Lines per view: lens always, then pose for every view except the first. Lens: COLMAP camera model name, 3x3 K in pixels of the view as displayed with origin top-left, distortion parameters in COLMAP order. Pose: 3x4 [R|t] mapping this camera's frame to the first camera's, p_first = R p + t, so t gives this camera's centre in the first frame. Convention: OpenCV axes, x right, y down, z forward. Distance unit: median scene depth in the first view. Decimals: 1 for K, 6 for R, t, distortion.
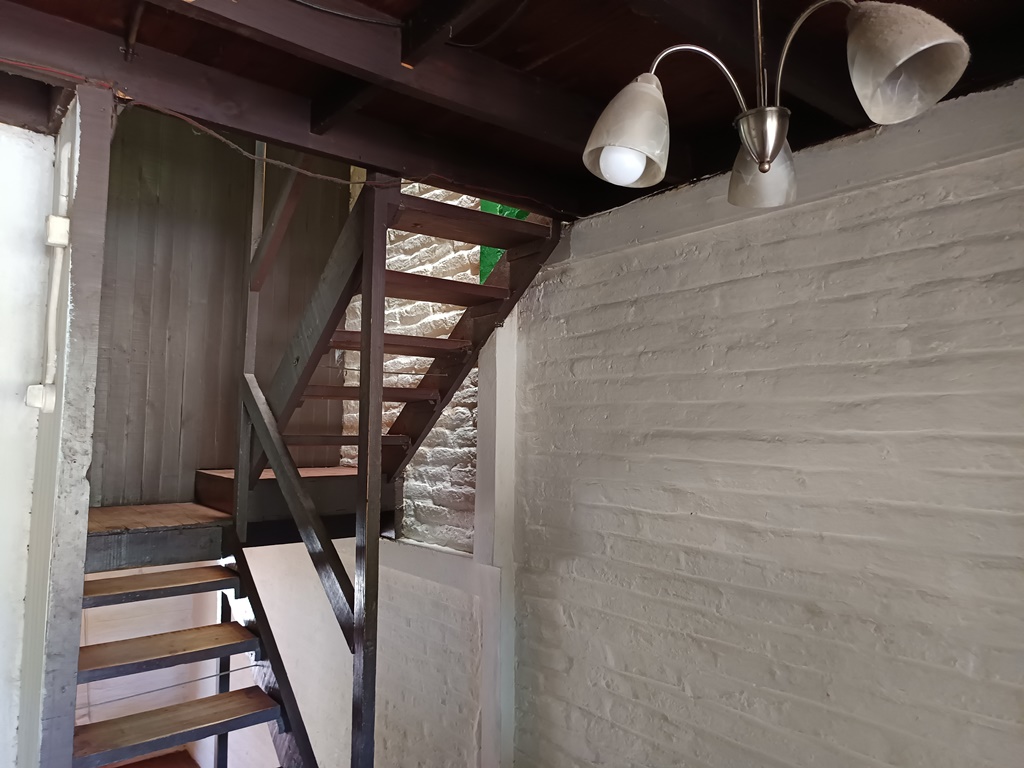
lens RADIAL K [[737.9, 0, 506.0], [0, 737.9, 383.5], [0, 0, 1]] dist [0.007422, 0.000311]
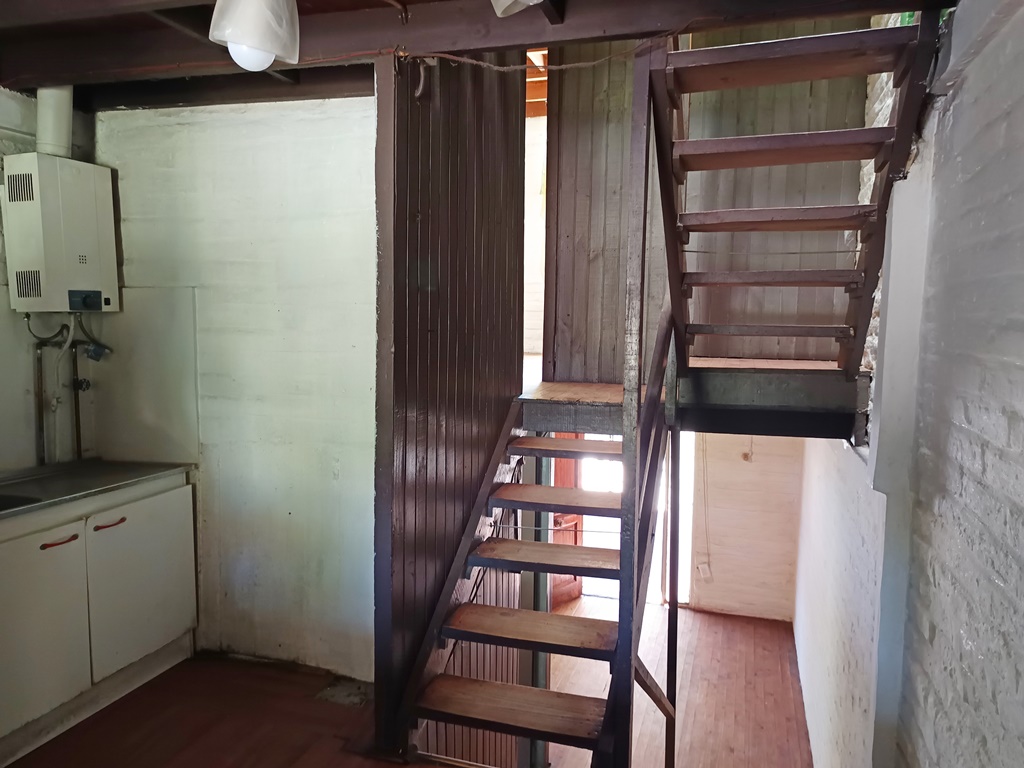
lens RADIAL K [[737.9, 0, 506.0], [0, 737.9, 383.5], [0, 0, 1]] dist [0.007422, 0.000311]
pose [[0.558964, 0.072720, -0.825997, 0.430446], [0.047823, 0.991662, 0.119667, 0.018686], [0.827811, -0.106391, 0.550826, 0.249595]]
